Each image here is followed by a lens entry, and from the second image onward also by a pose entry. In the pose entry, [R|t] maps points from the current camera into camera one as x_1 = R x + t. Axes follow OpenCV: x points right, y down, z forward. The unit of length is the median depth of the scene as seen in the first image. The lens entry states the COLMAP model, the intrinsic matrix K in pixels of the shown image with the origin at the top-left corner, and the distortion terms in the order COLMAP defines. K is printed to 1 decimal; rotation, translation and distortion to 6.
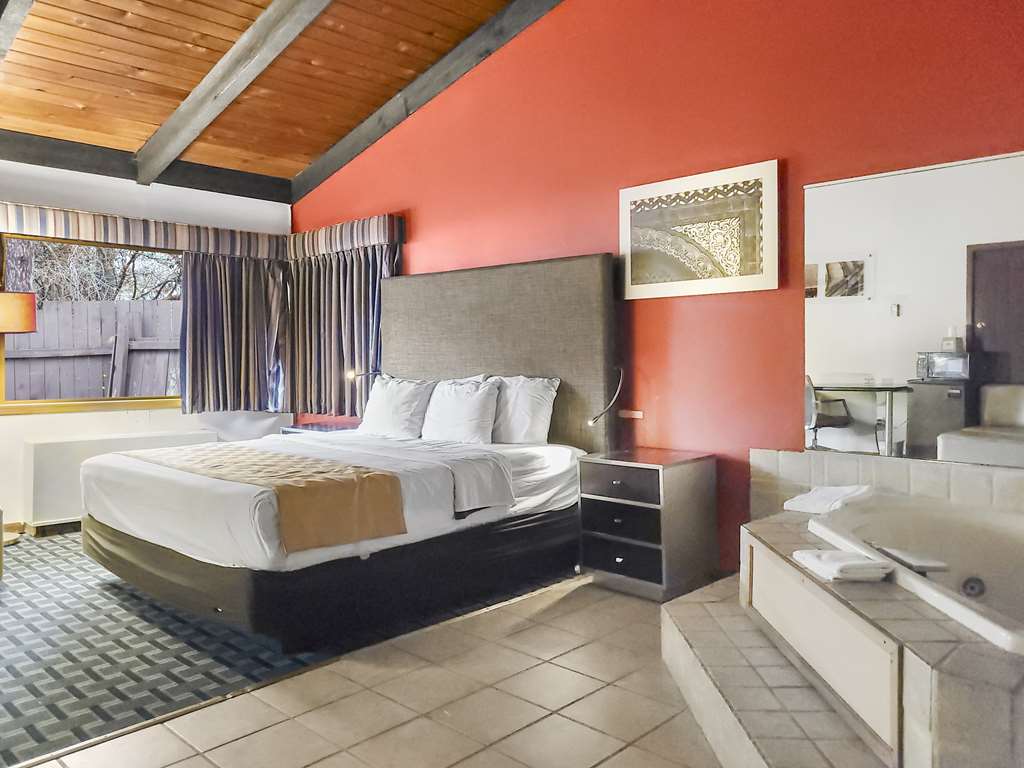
lens RADIAL K [[782.1, 0, 512.0], [0, 782.1, 384.0], [0, 0, 1]] dist [0.001171, 0.000990]
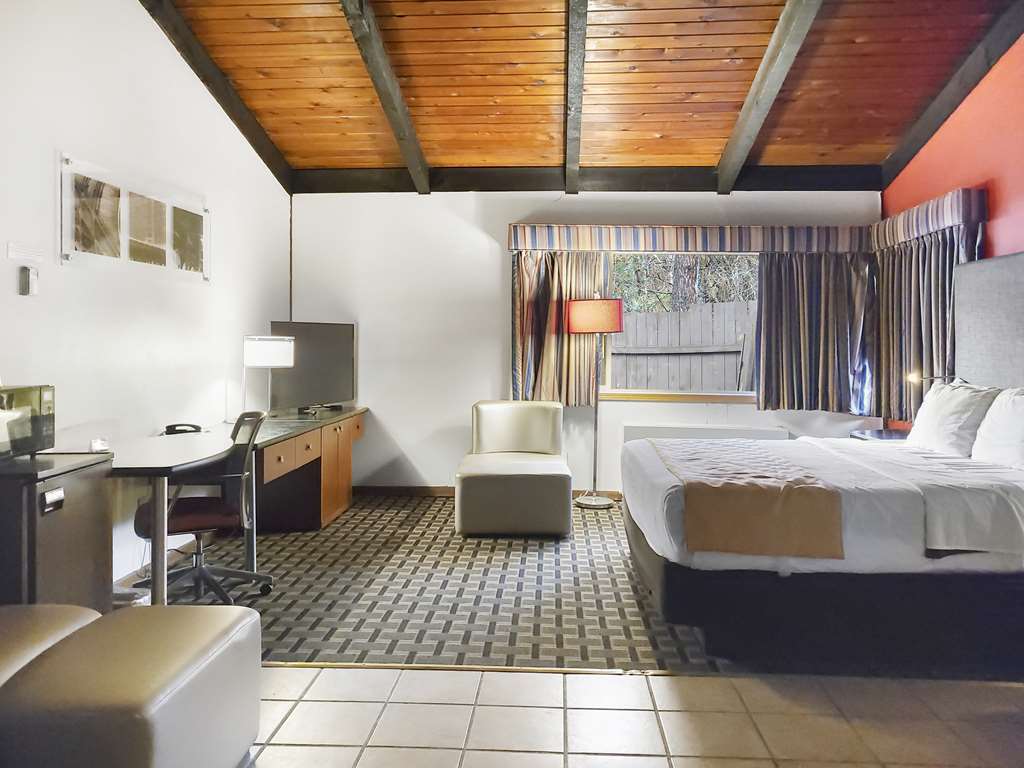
lens RADIAL K [[797.1, 0, 511.8], [0, 797.1, 349.0], [0, 0, 1]] dist [-0.000383, -0.007512]
pose [[0.646748, 0.009140, -0.762649, 0.193027], [-0.039888, 0.998965, -0.021854, -0.006491], [0.761660, 0.044555, 0.646443, 0.083395]]
